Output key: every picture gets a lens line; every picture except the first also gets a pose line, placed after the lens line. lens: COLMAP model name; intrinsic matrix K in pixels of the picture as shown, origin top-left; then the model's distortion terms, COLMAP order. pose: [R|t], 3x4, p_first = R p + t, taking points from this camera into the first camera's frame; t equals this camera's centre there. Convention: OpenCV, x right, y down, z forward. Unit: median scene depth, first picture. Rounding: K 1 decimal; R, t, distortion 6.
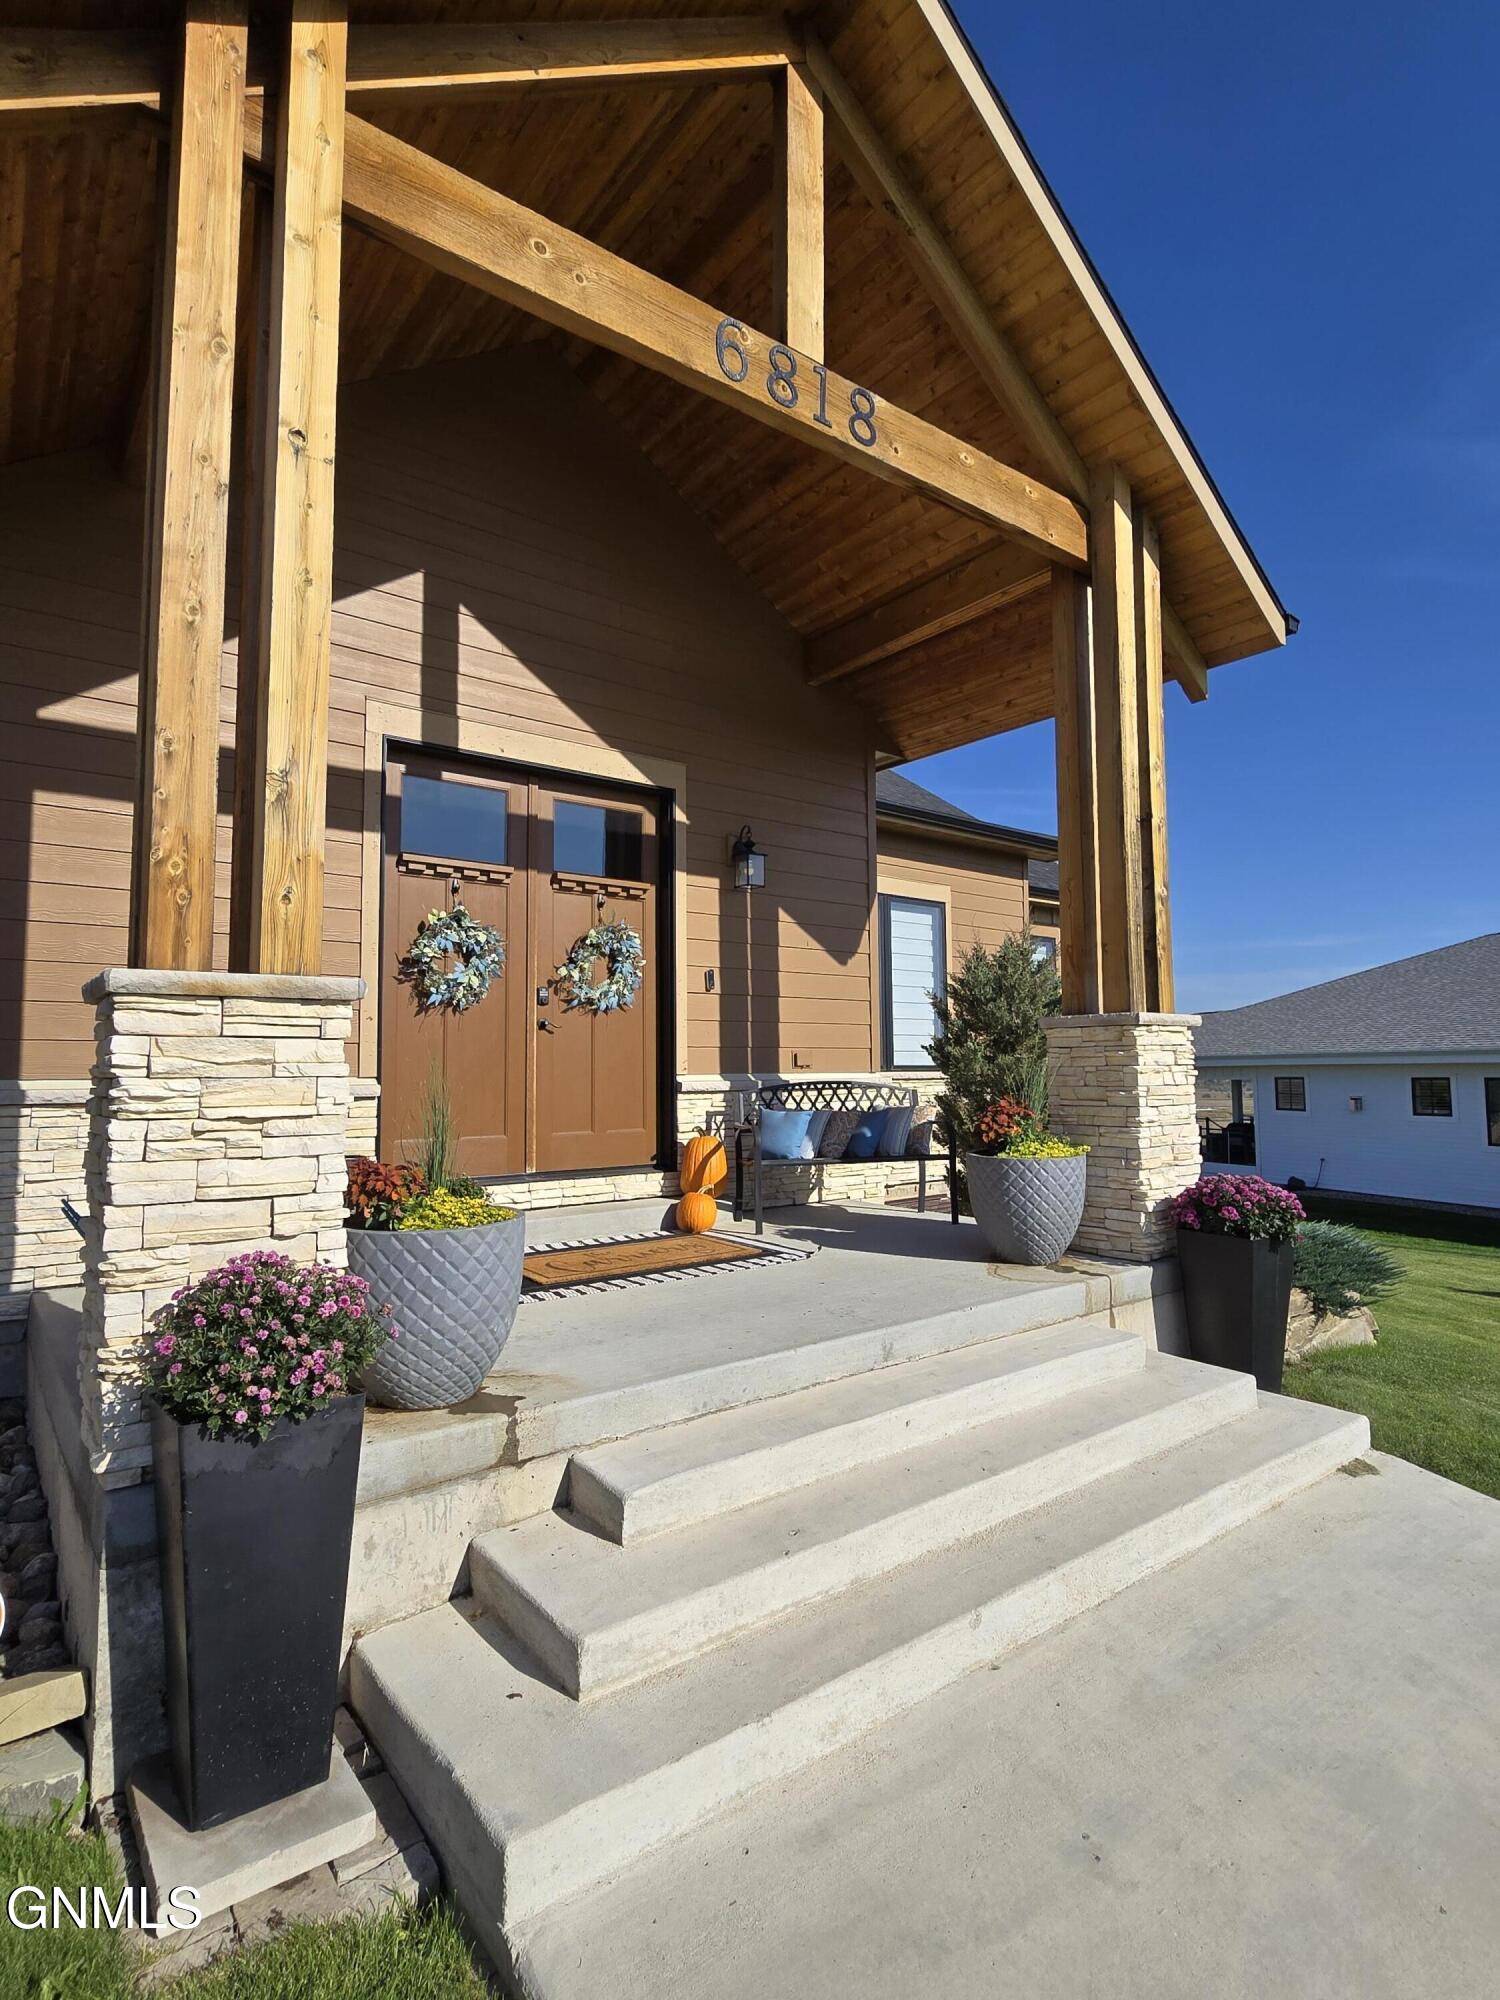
lens RADIAL K [[1018.6, 0, 749.9], [0, 1018.6, 992.5], [0, 0, 1]] dist [0.001944, -0.001419]
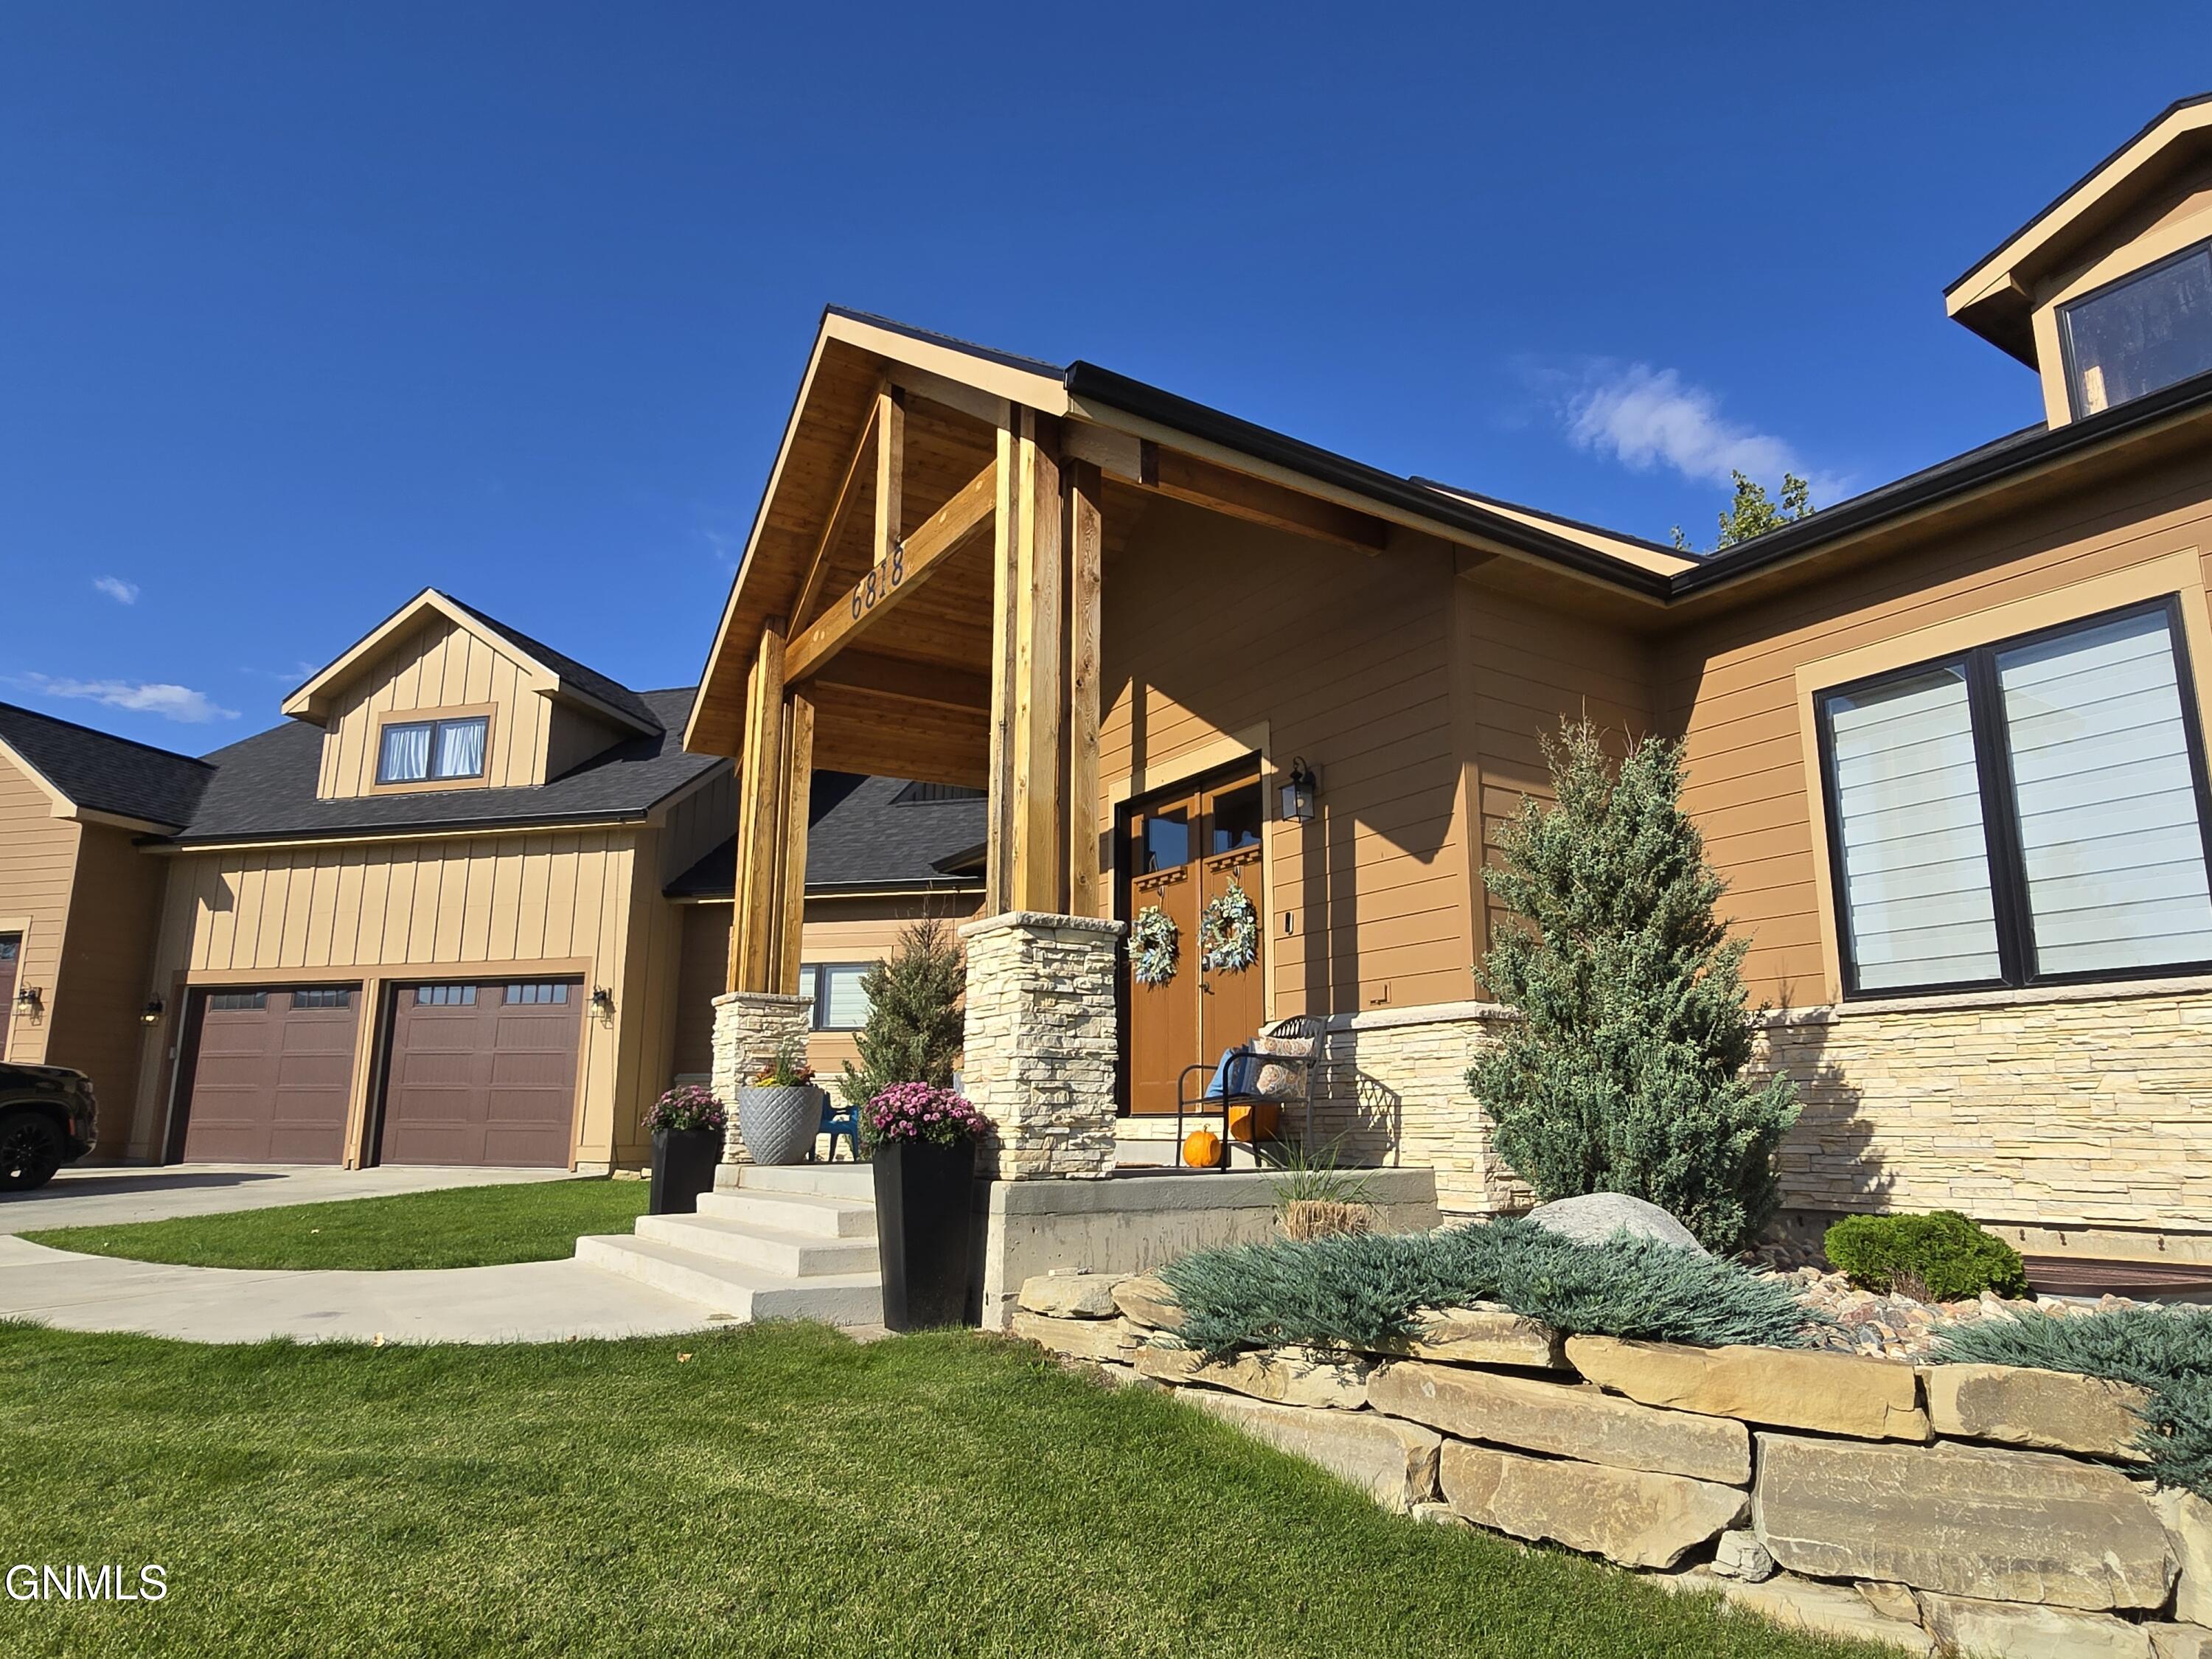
lens RADIAL K [[1426.6, 0, 1107.2], [0, 1426.6, 829.1], [0, 0, 1]] dist [-0.003683, -0.000329]
pose [[-0.108498, -0.211958, -0.971237, 1.433518], [0.065115, 0.973392, -0.219702, 0.205405], [0.991962, -0.087079, -0.091809, 1.033998]]
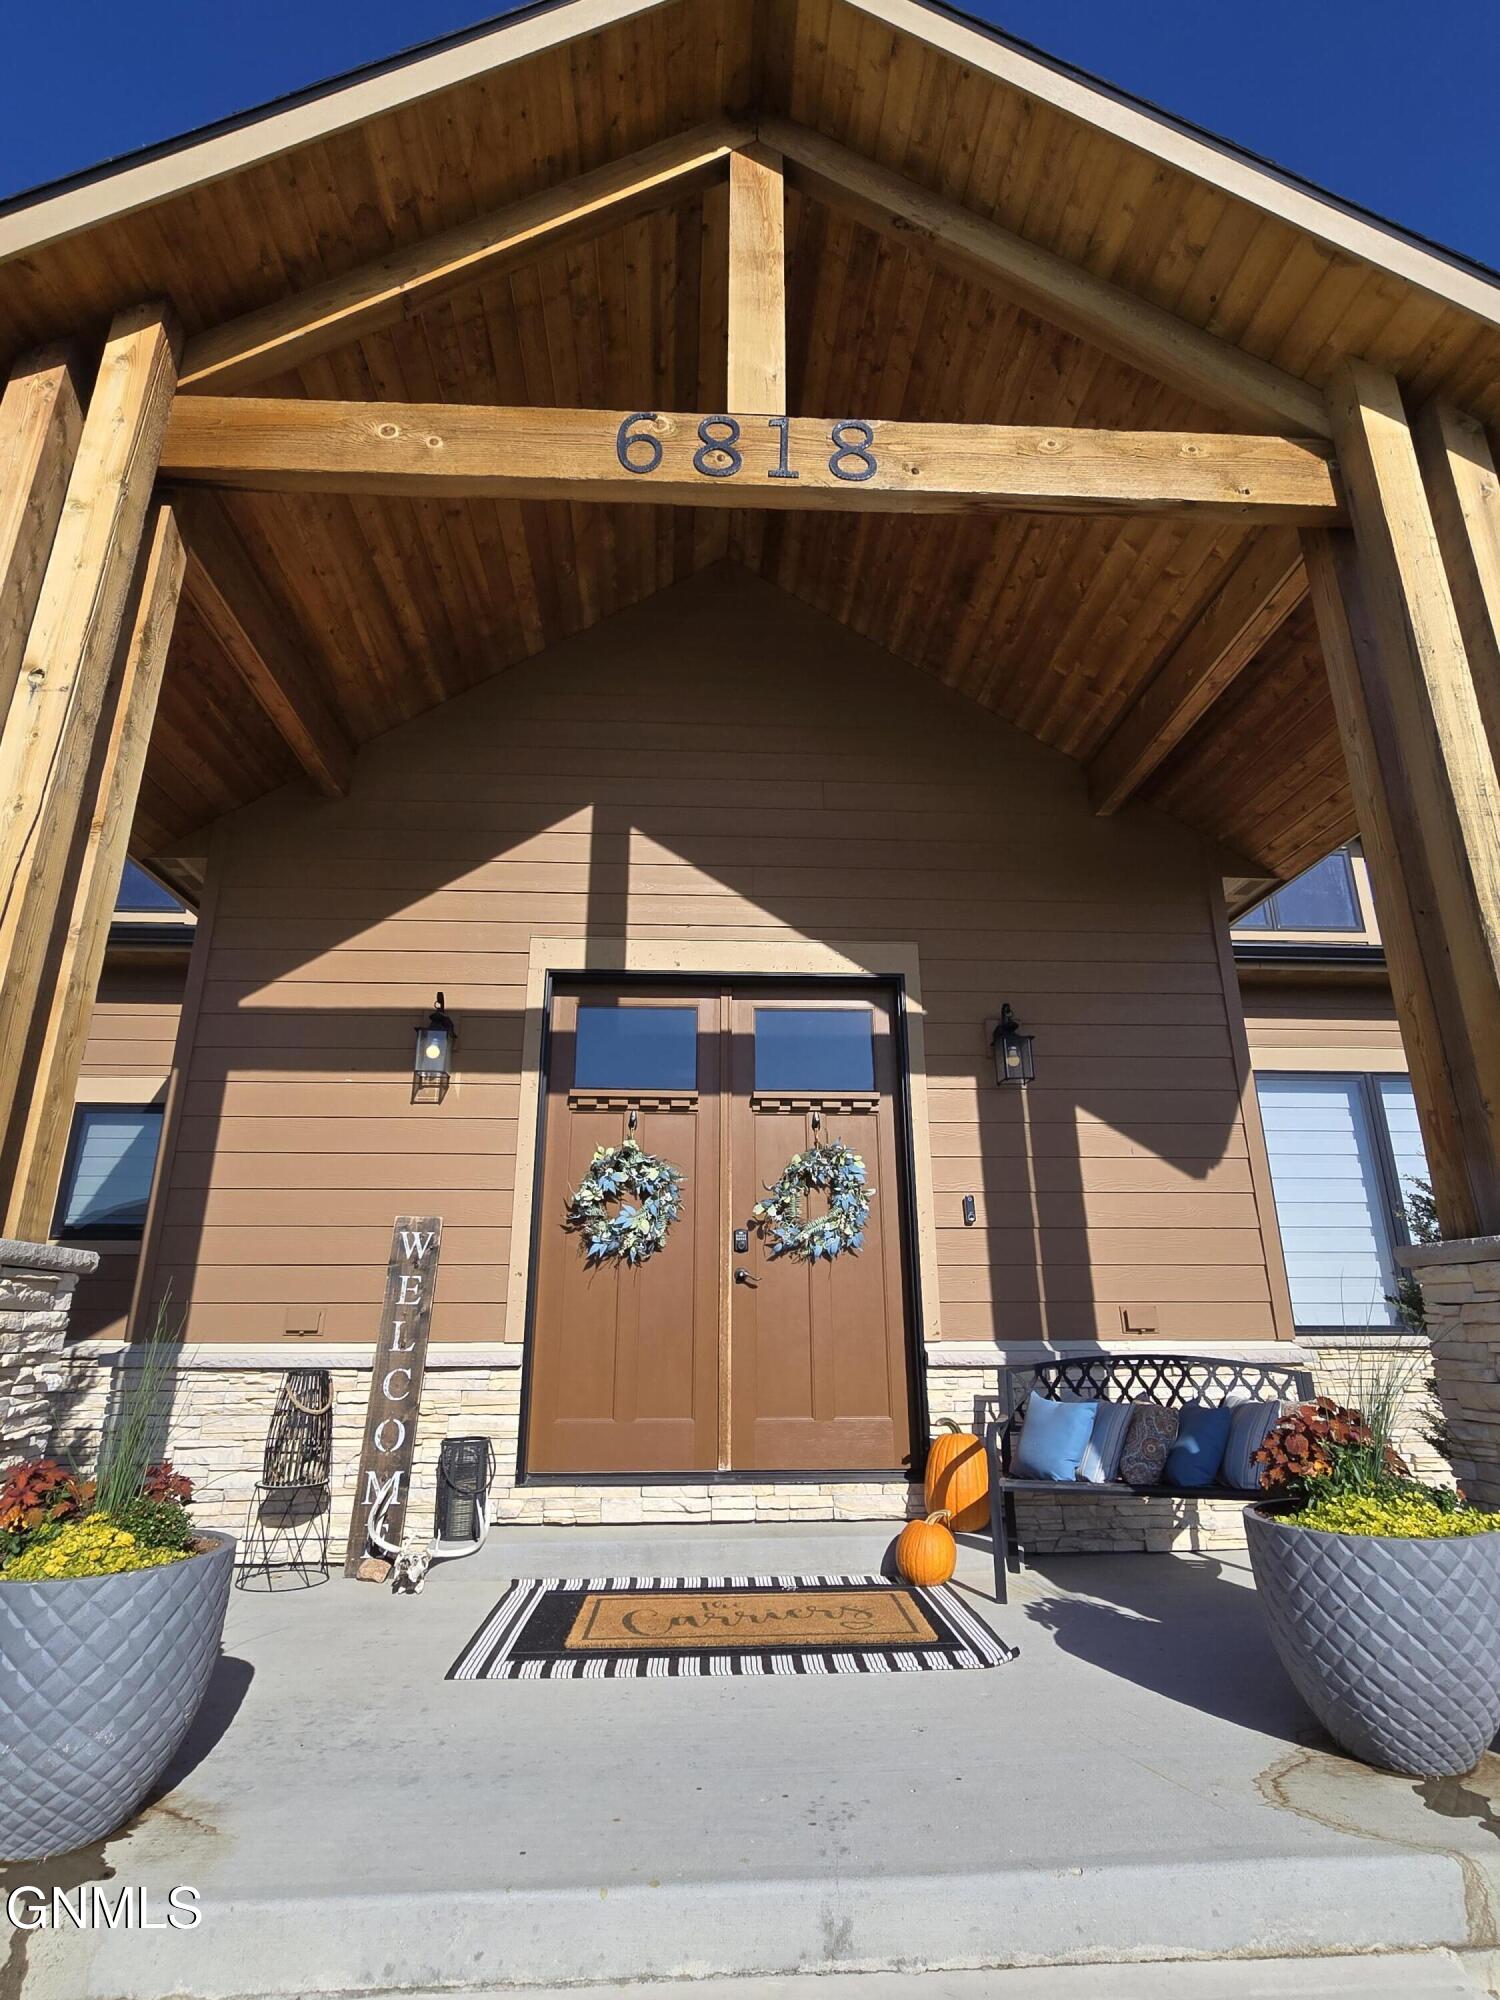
lens RADIAL K [[1018.6, 0, 736.0], [0, 1018.6, 993.6], [0, 0, 1]] dist [0.001944, -0.001419]
pose [[0.826299, -0.168324, -0.537491, 0.270451], [0.038789, 0.969040, -0.243839, 0.010508], [0.561894, 0.180635, 0.807246, 0.287004]]
